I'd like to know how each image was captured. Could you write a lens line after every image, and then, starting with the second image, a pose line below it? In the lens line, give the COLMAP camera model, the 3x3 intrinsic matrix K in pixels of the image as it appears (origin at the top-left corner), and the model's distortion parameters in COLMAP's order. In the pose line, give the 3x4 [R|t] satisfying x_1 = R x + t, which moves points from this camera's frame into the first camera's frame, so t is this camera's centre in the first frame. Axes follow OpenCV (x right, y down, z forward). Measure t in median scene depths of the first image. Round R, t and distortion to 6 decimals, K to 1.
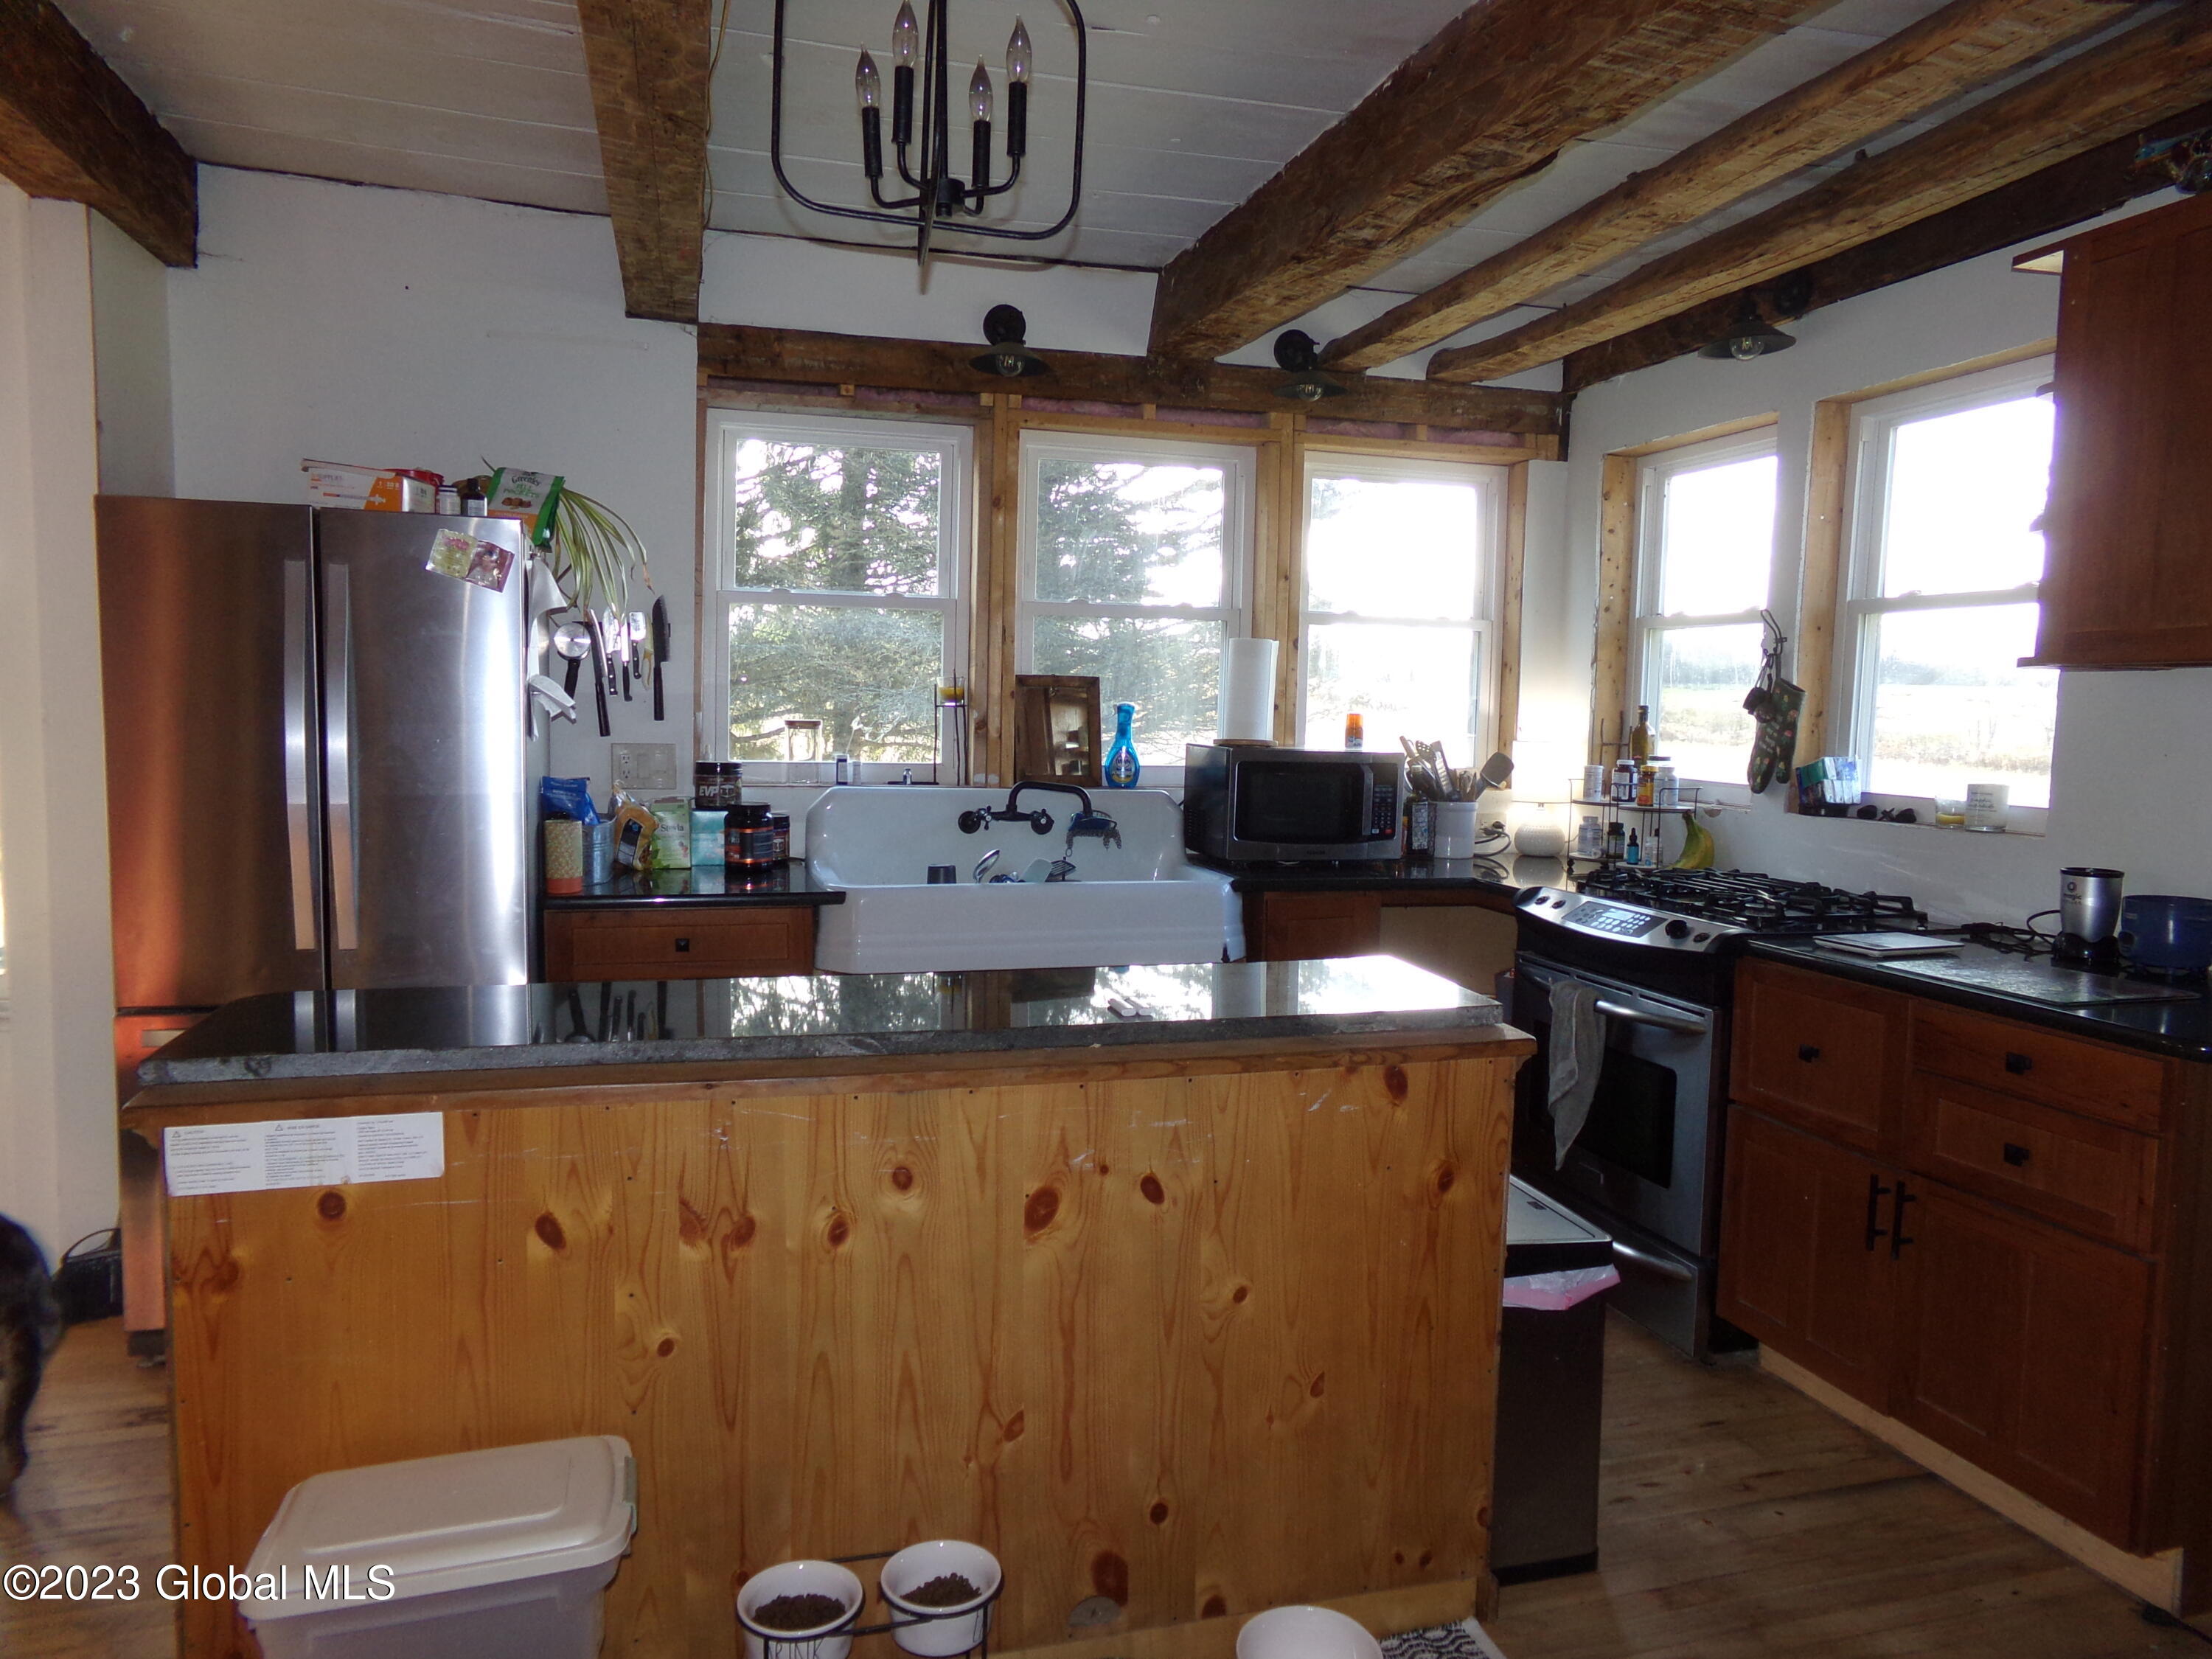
lens RADIAL K [[1450.5, 0, 1106.0], [0, 1450.5, 829.5], [0, 0, 1]] dist [-0.045137, 0.000694]
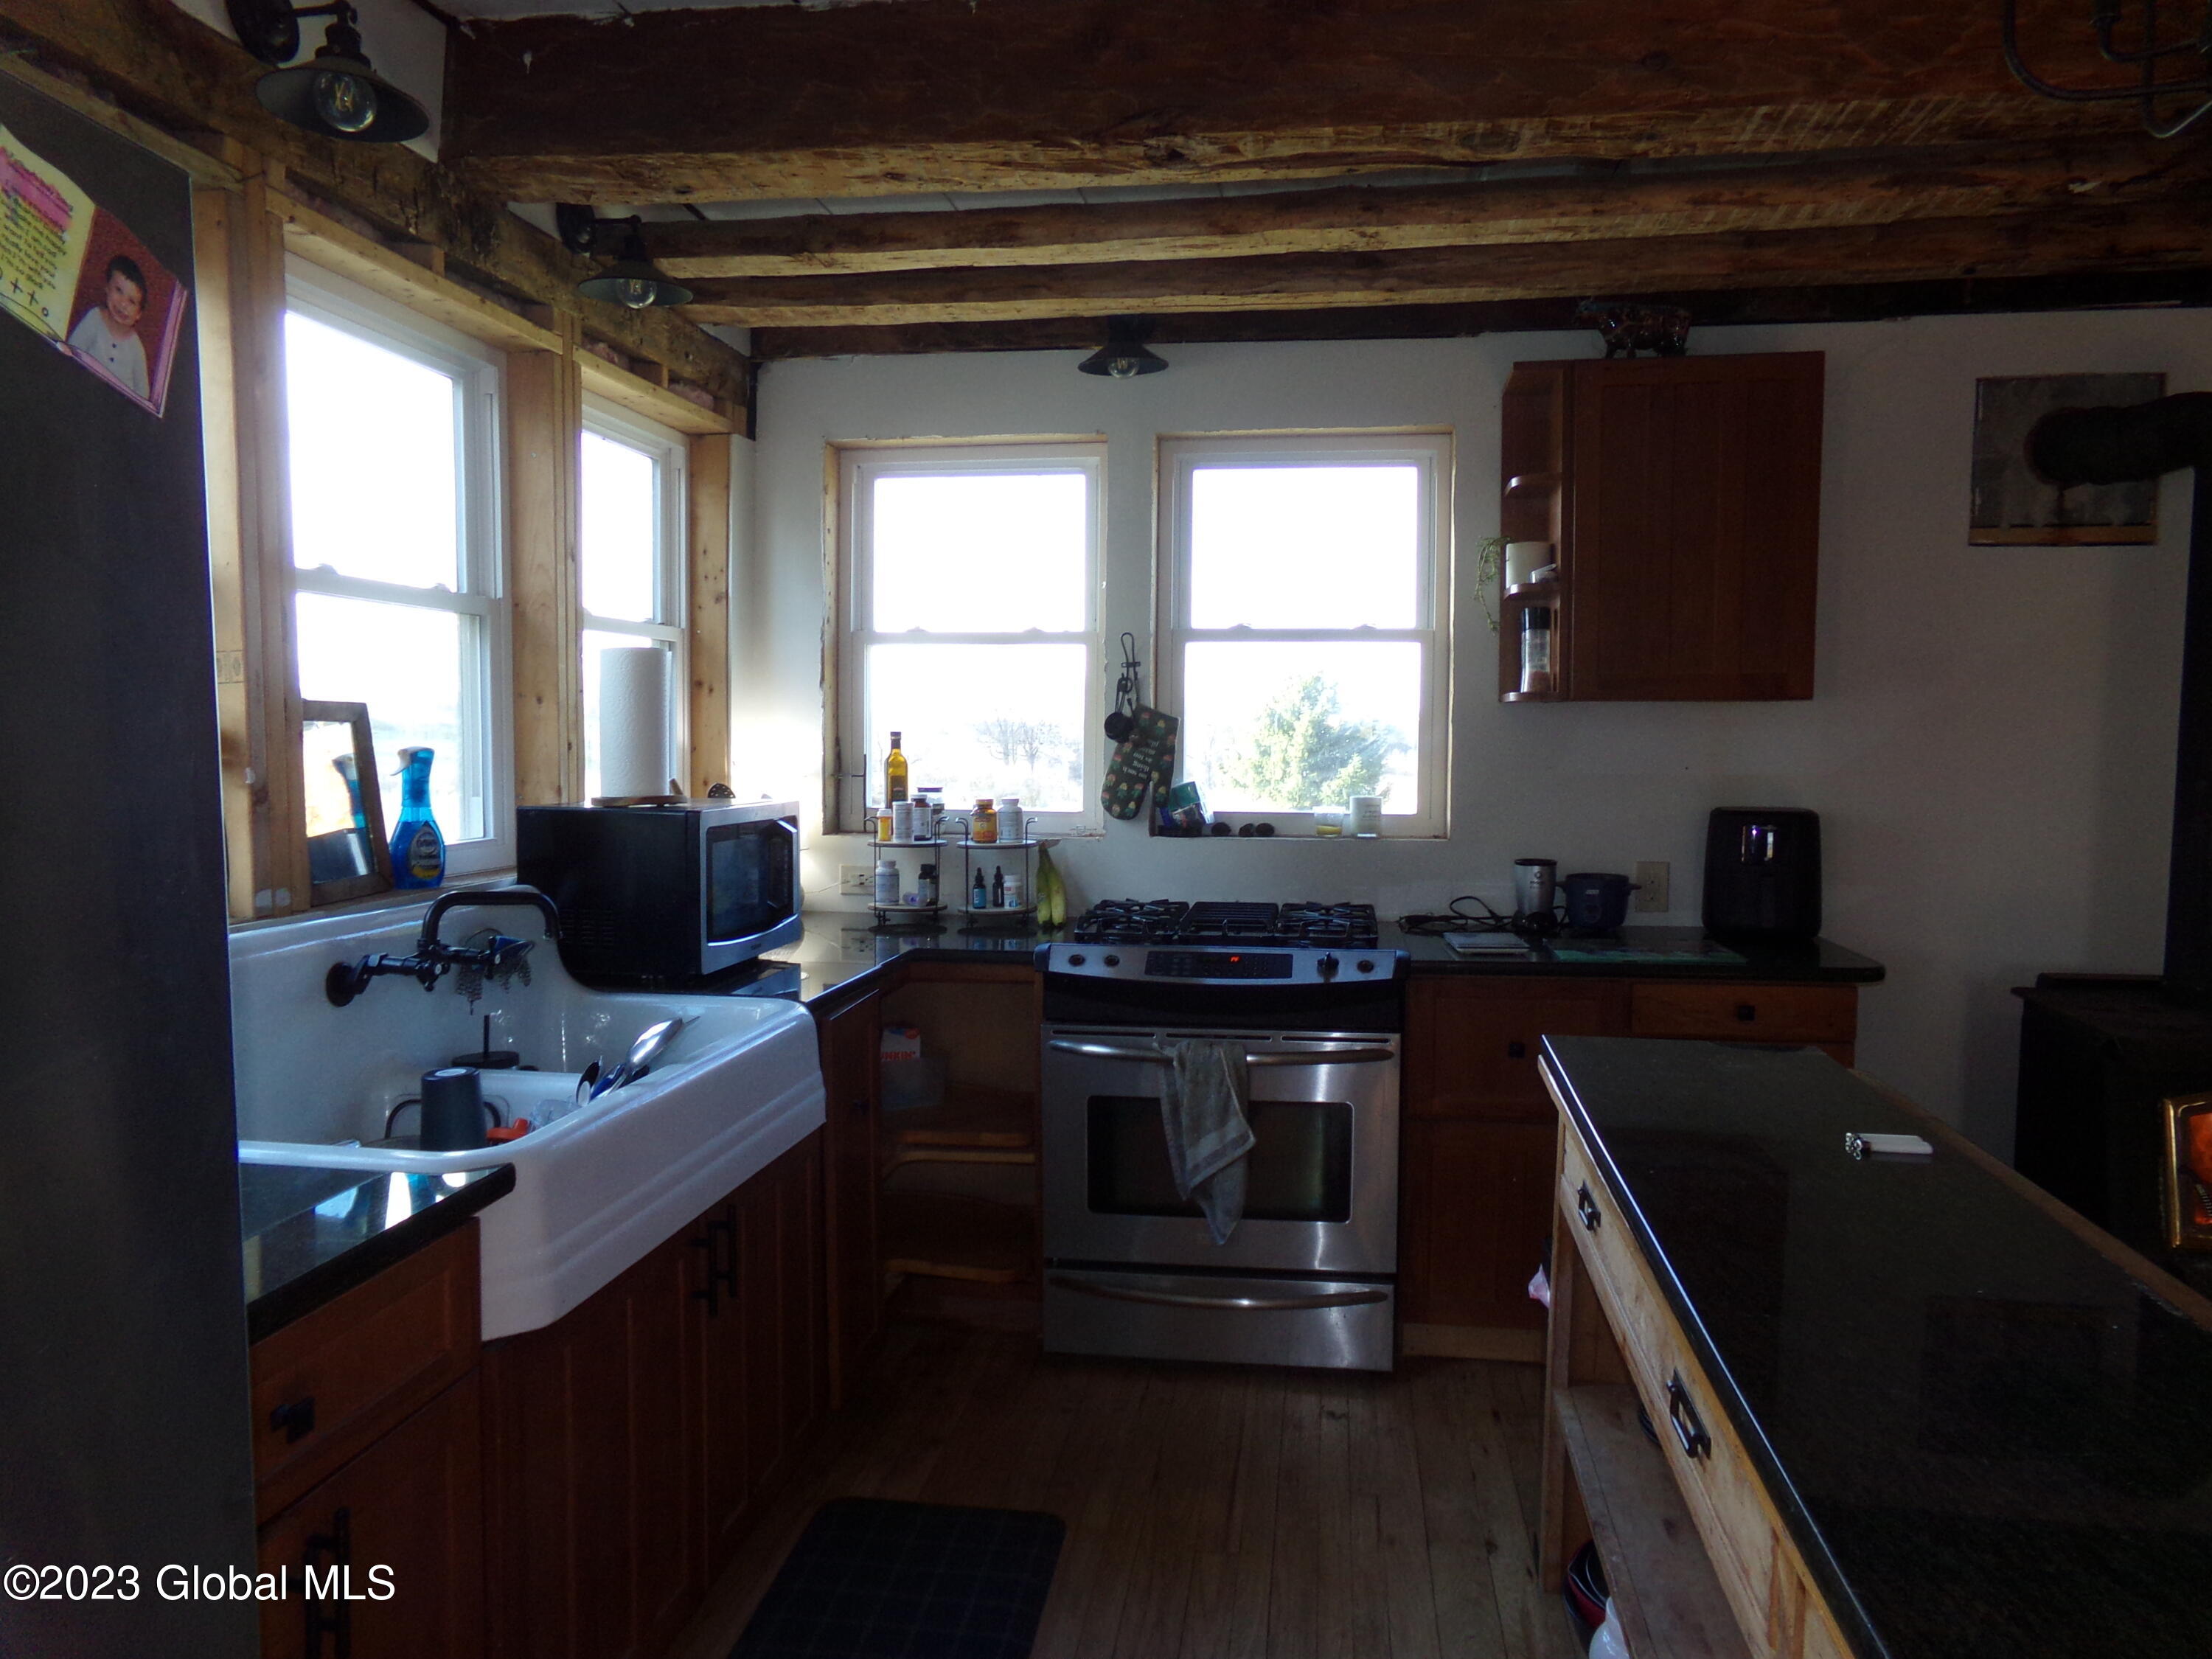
lens RADIAL K [[1450.5, 0, 1106.0], [0, 1450.5, 829.5], [0, 0, 1]] dist [-0.045137, 0.000694]
pose [[0.435022, -0.081875, 0.896689, -0.436759], [0.082517, 0.995292, 0.050845, -0.067266], [-0.896631, 0.051873, 0.439730, 0.546935]]
